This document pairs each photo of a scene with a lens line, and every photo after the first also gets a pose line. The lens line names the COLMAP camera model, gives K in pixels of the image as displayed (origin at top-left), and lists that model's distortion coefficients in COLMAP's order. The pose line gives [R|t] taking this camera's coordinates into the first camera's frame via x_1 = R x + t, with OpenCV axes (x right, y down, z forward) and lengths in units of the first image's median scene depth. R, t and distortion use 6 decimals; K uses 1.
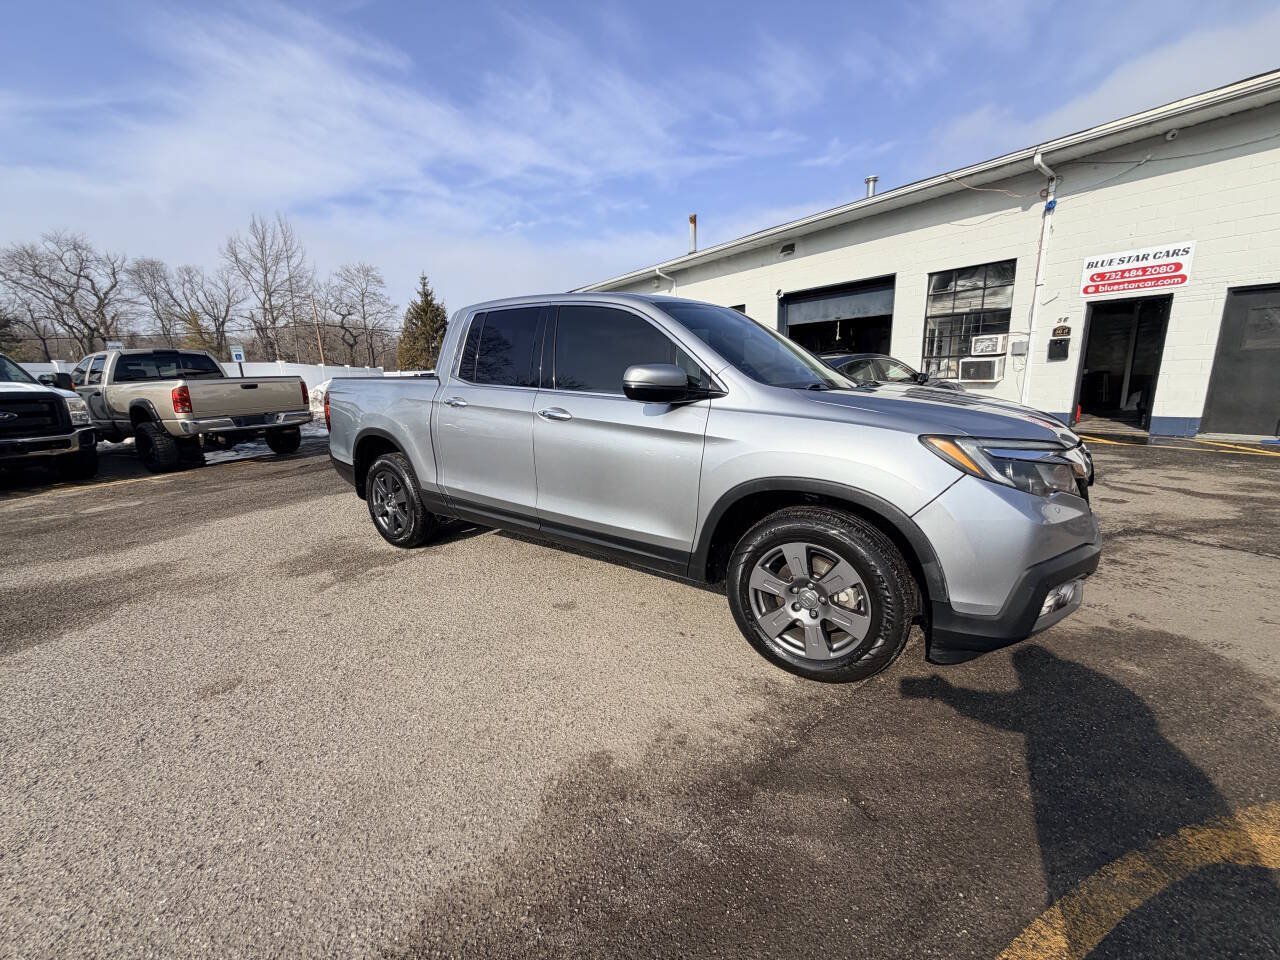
lens RADIAL K [[509.2, 0, 635.6], [0, 509.2, 479.5], [0, 0, 1]] dist [-0.001875, 0.000056]
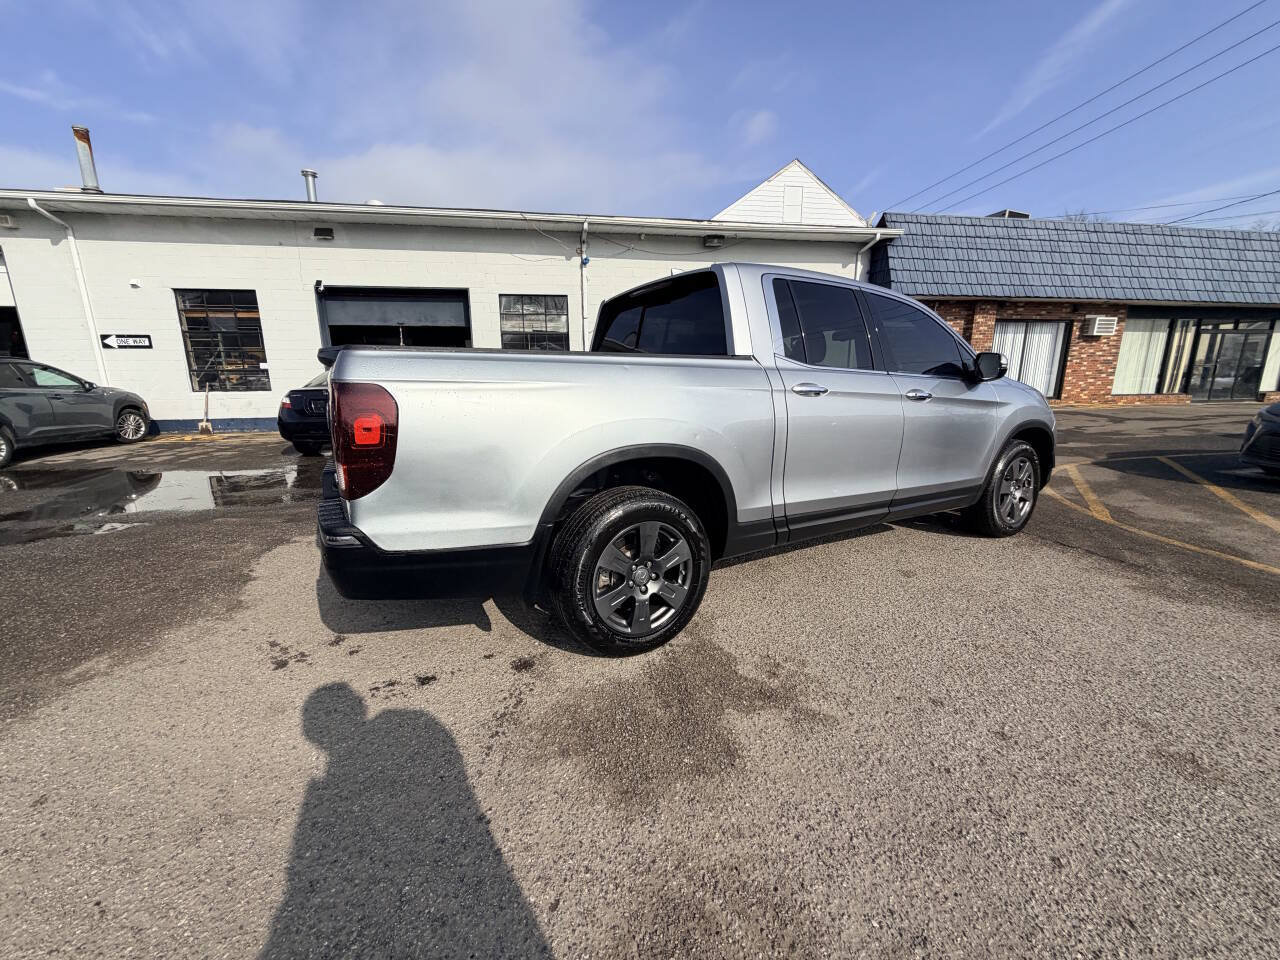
lens RADIAL K [[509.2, 0, 637.3], [0, 509.2, 478.7], [0, 0, 1]] dist [-0.001875, 0.000056]
pose [[0.411051, -0.155172, 0.898309, -0.479592], [0.185373, 0.979046, 0.084295, -0.053499], [-0.892566, 0.131872, 0.431203, 0.371974]]
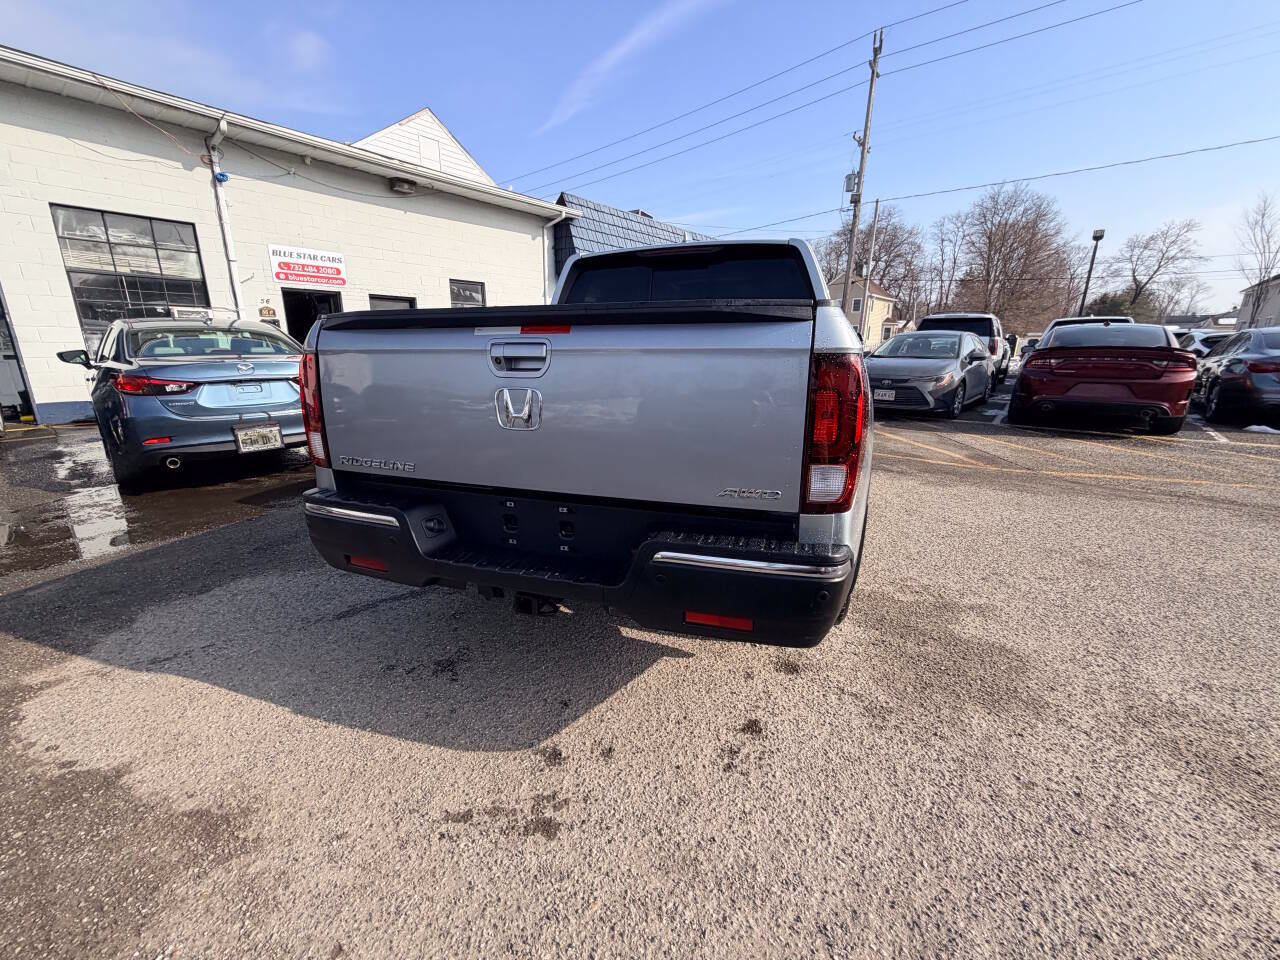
lens RADIAL K [[509.2, 0, 638.2], [0, 509.2, 481.2], [0, 0, 1]] dist [-0.001875, 0.000056]
pose [[-0.292055, -0.219096, 0.930968, -0.465238], [0.201331, 0.937511, 0.283795, -0.115606], [-0.934970, 0.270317, -0.229694, 0.661916]]
